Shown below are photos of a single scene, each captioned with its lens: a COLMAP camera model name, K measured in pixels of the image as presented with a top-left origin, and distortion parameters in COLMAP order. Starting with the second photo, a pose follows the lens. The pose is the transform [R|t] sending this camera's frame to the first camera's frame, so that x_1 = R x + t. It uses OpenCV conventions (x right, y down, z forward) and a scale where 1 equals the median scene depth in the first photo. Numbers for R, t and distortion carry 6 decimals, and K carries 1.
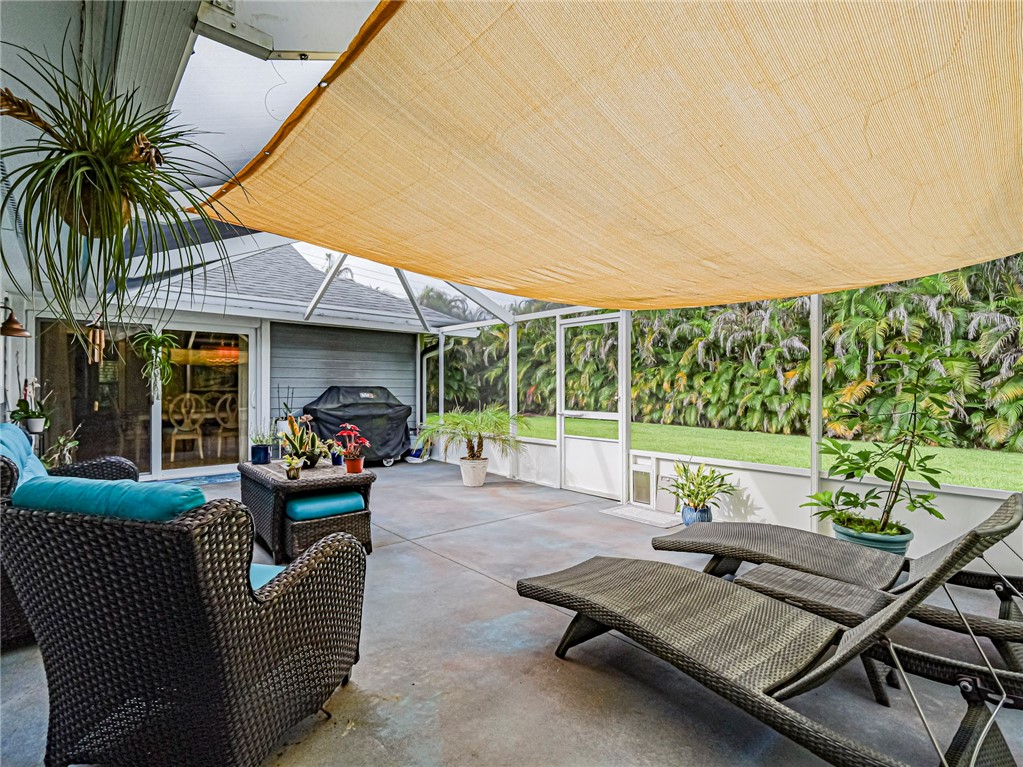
lens RADIAL K [[493.7, 0, 509.6], [0, 493.7, 383.8], [0, 0, 1]] dist [-0.014242, -0.001834]
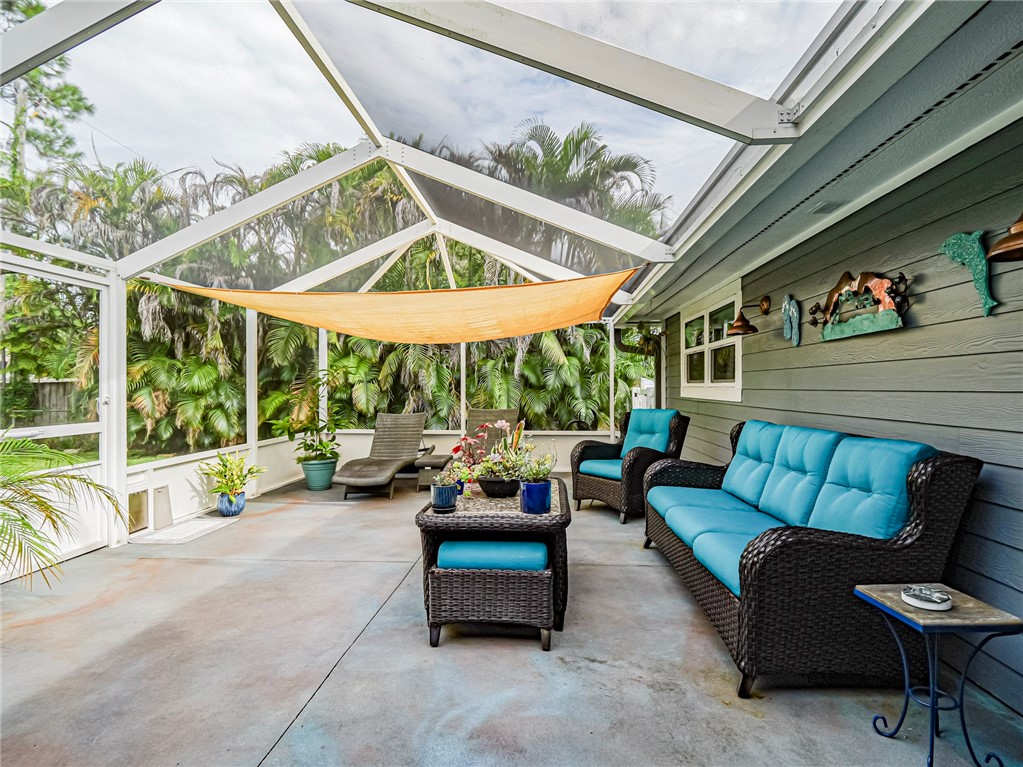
lens RADIAL K [[493.7, 0, 510.3], [0, 493.7, 384.4], [0, 0, 1]] dist [-0.014242, -0.001834]
pose [[-0.687896, 0.001639, 0.725808, -0.782732], [-0.004301, 0.999971, -0.006335, 0.009986], [-0.725797, -0.007479, -0.687869, 1.223372]]
